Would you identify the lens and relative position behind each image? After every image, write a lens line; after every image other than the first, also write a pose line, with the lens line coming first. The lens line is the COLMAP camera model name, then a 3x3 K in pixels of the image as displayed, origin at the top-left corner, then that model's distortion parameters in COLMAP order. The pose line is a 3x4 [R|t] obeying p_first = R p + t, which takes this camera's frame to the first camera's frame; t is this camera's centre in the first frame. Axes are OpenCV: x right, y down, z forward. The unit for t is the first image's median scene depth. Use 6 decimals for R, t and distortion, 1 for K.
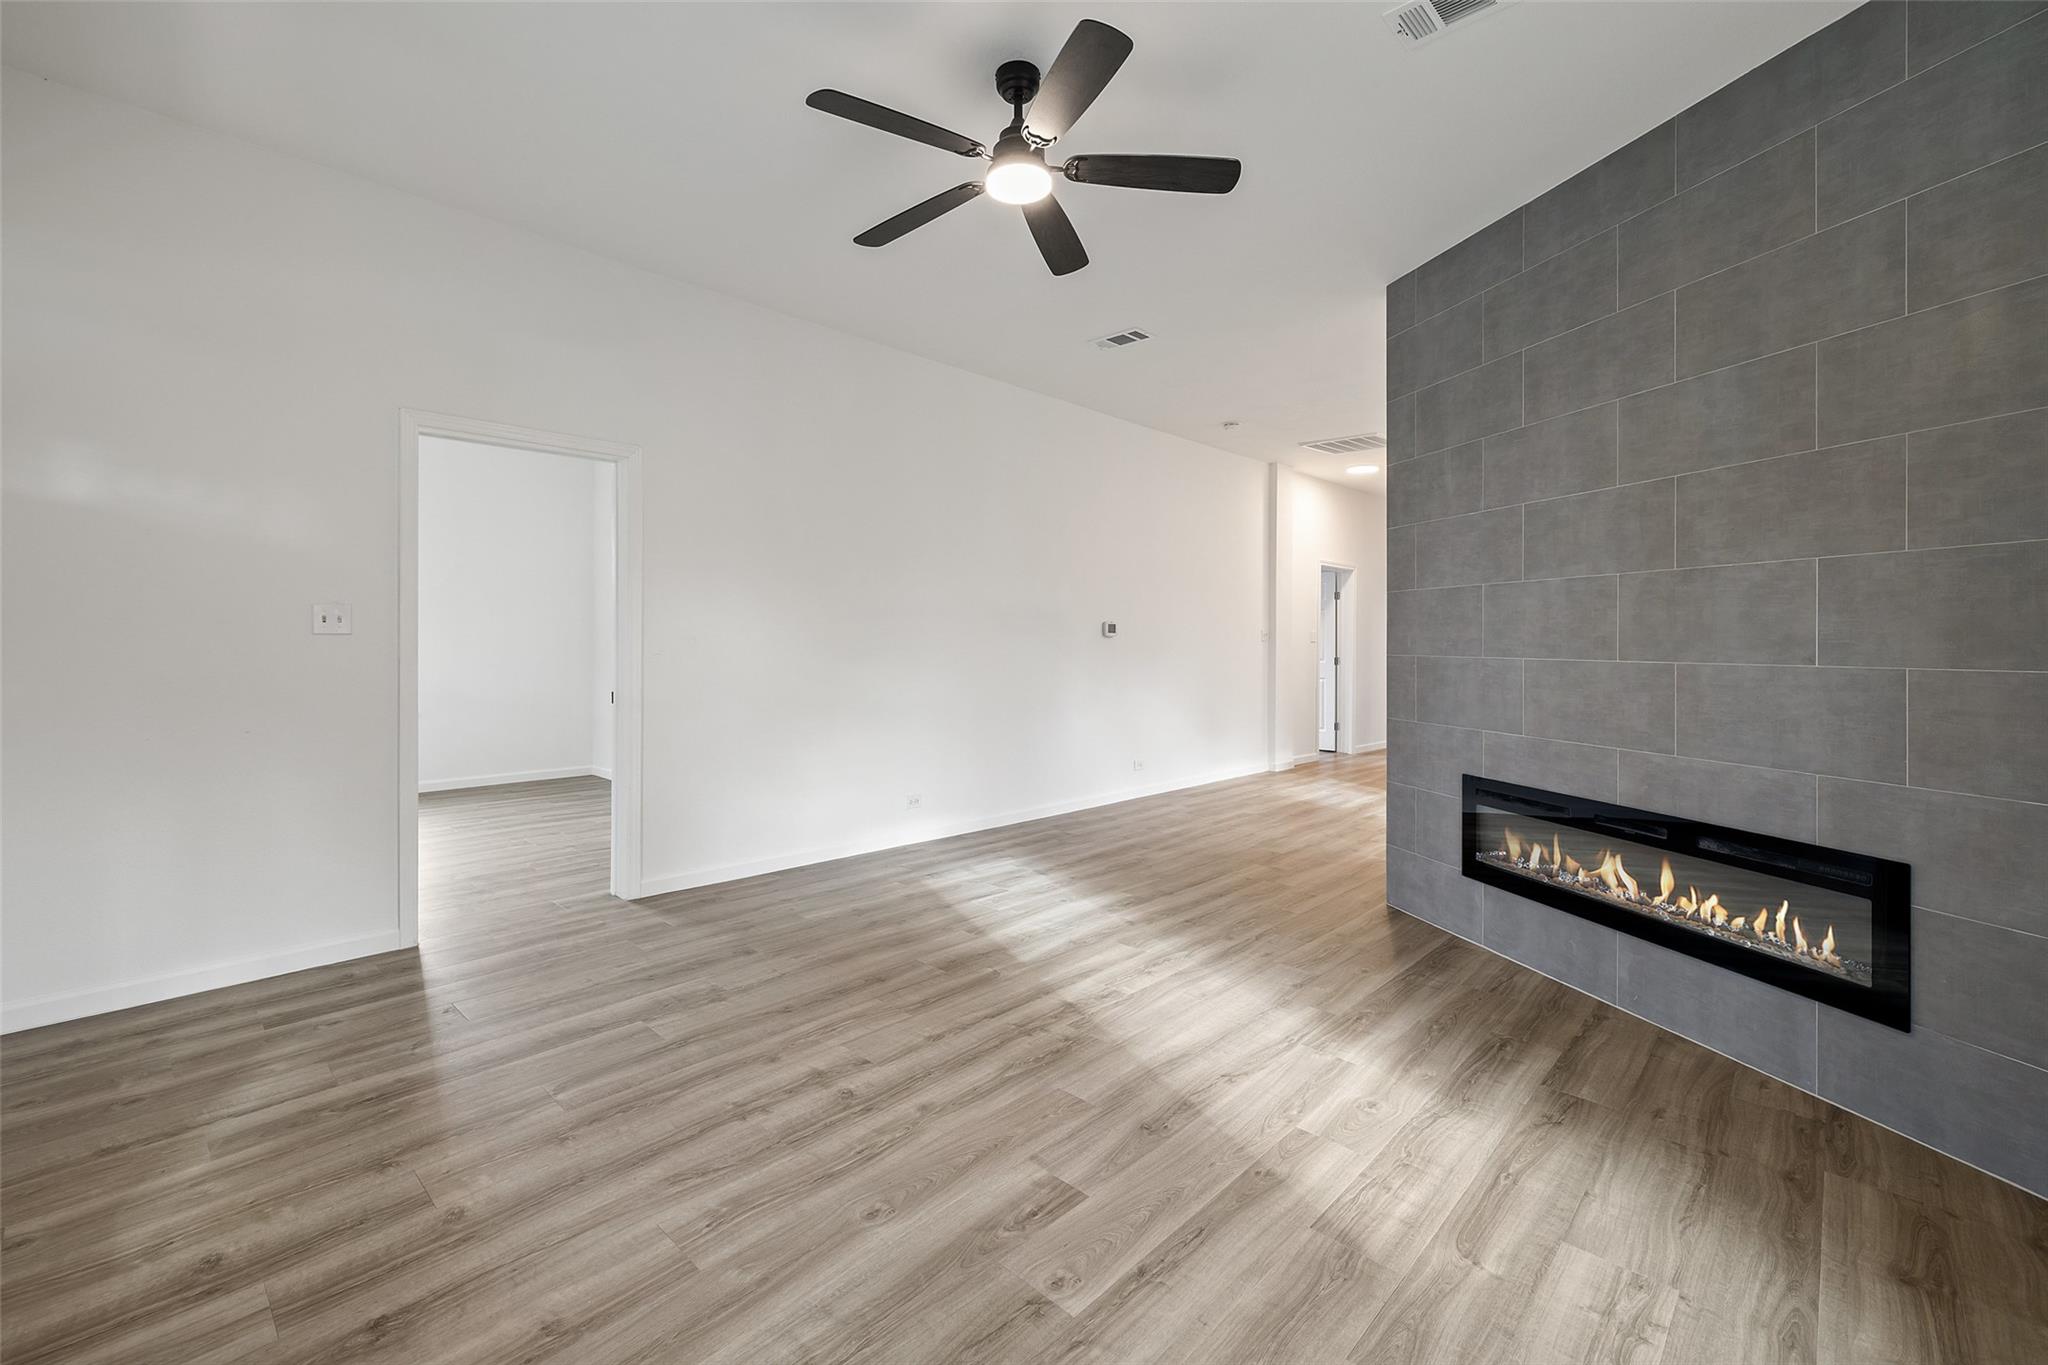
lens RADIAL K [[870.3, 0, 1008.6], [0, 870.3, 641.8], [0, 0, 1]] dist [0.002249, -0.000659]
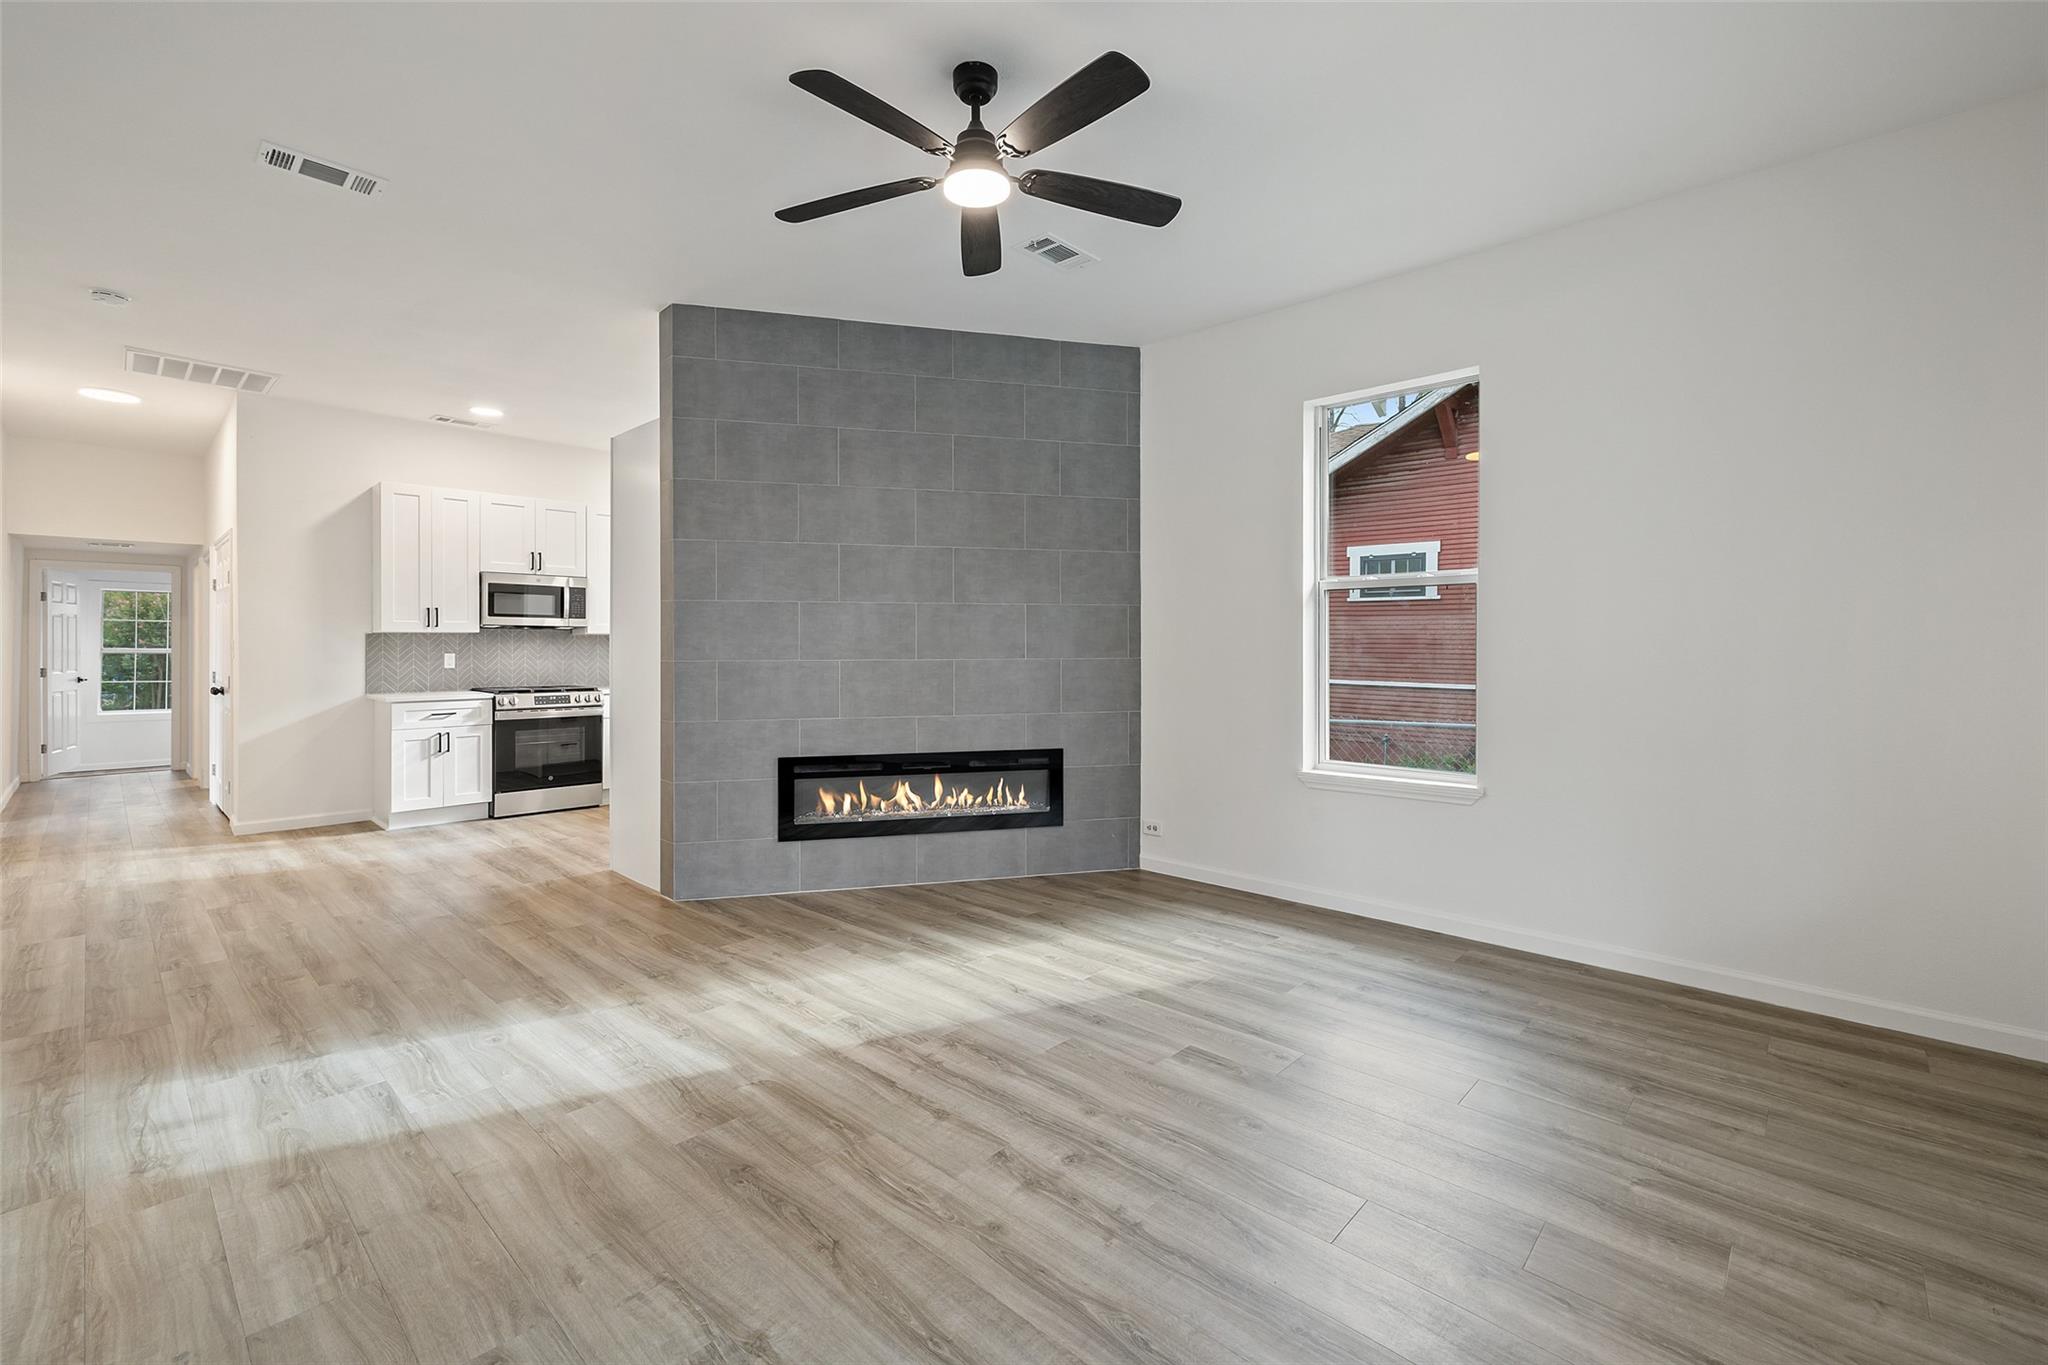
lens RADIAL K [[870.3, 0, 1032.1], [0, 870.3, 645.1], [0, 0, 1]] dist [0.002249, -0.000659]
pose [[-0.018887, -0.007027, 0.999797, -0.958316], [0.002394, 0.999972, 0.007074, -0.015923], [-0.999819, 0.002527, -0.018870, 0.938351]]
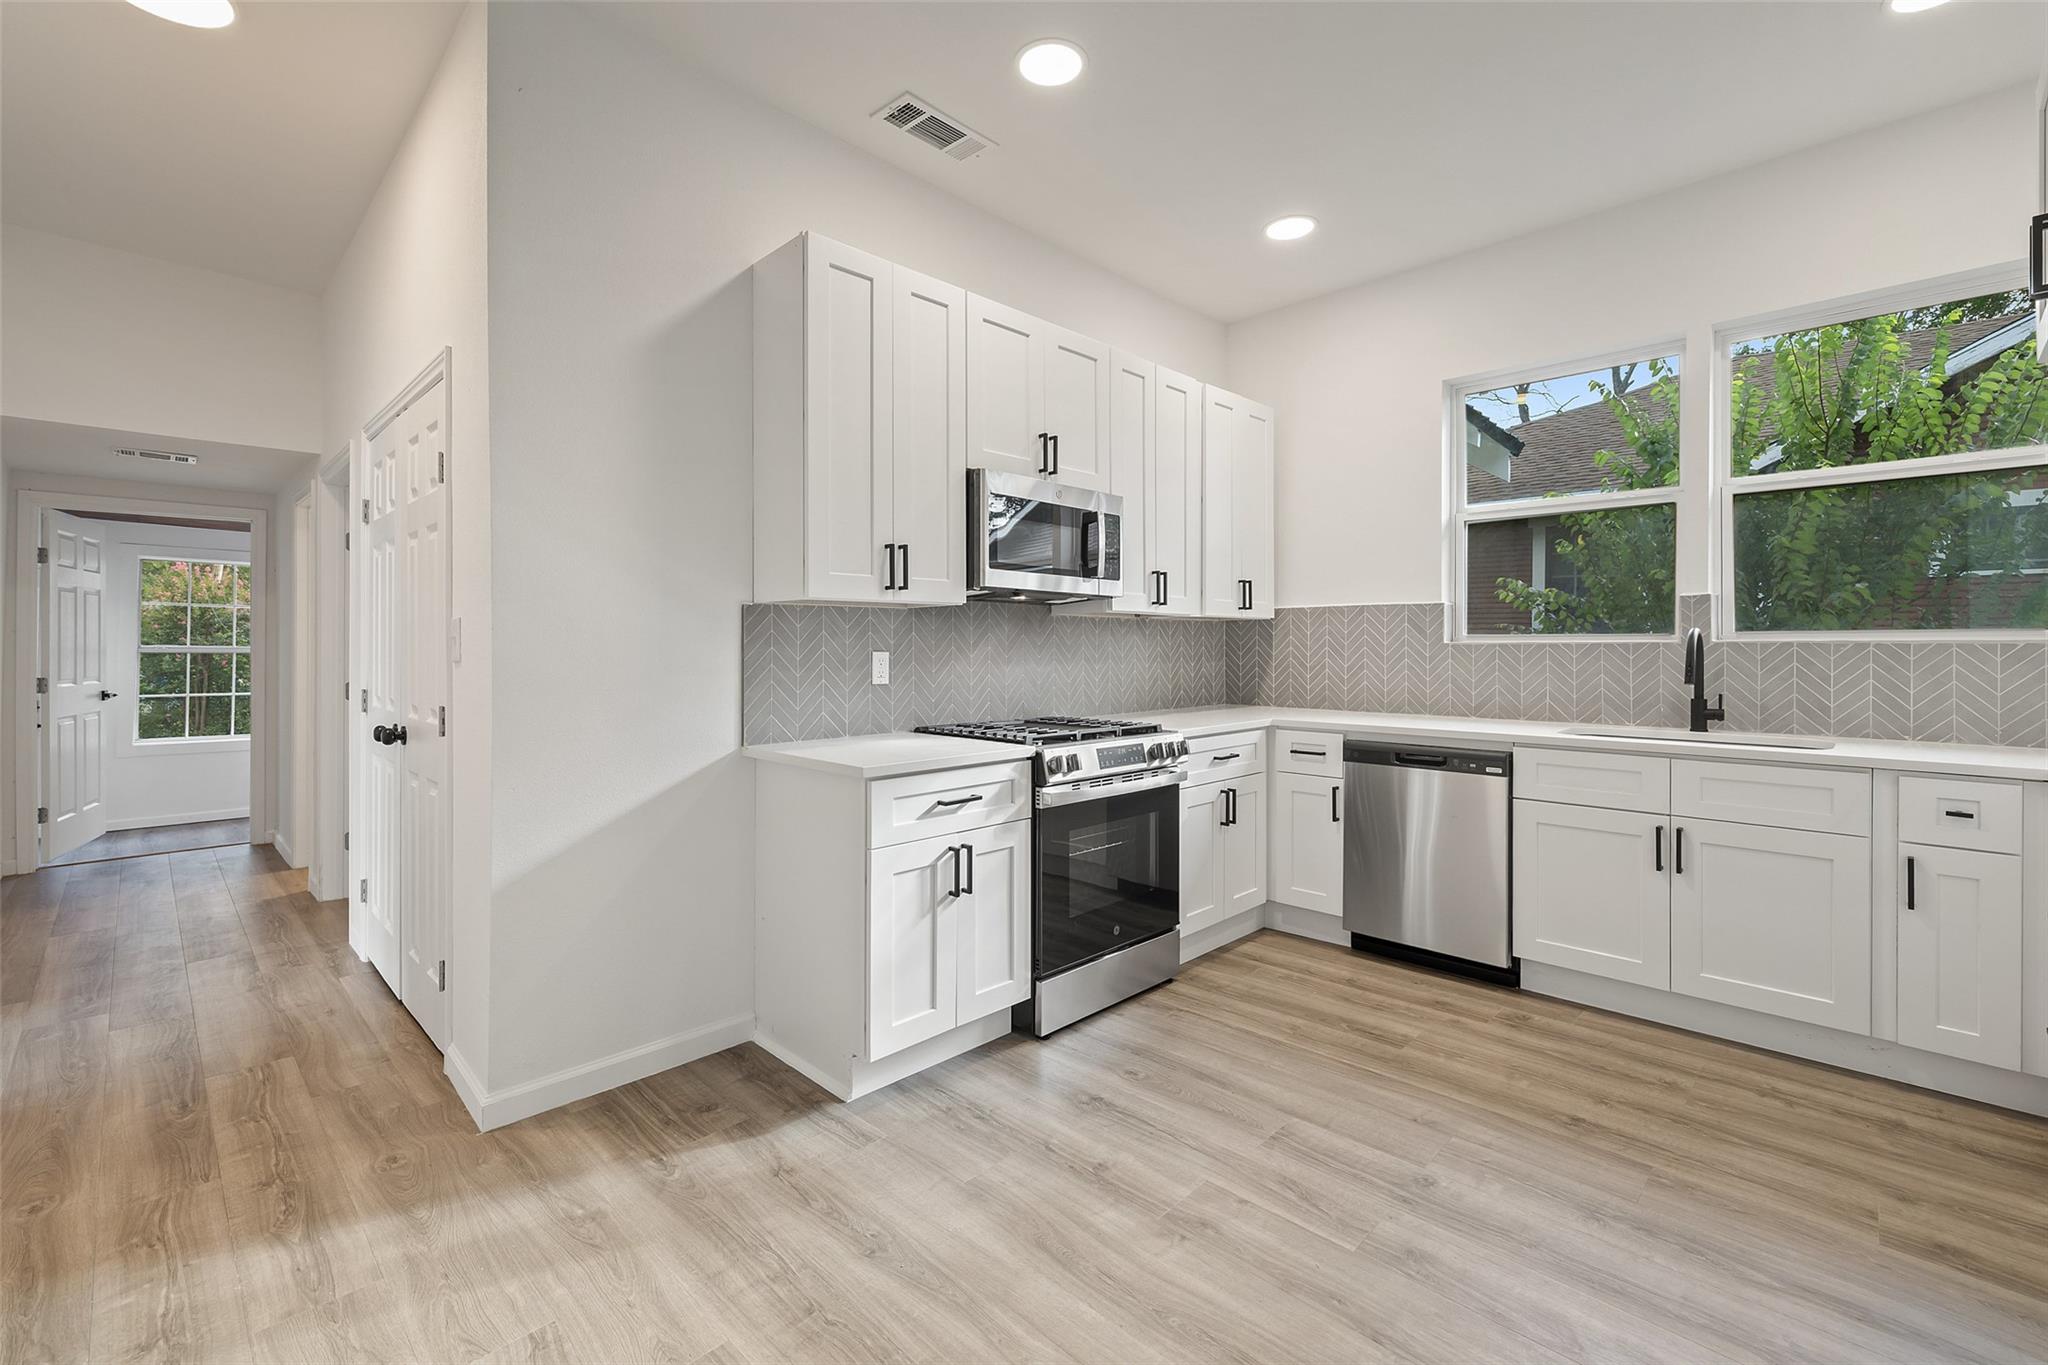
lens RADIAL K [[870.3, 0, 1022.3], [0, 870.3, 644.9], [0, 0, 1]] dist [0.002249, -0.000659]
pose [[0.006737, -0.006919, 0.999953, 0.435427], [0.002948, 0.999972, 0.006899, 0.005869], [-0.999973, 0.002901, 0.006757, 2.372086]]
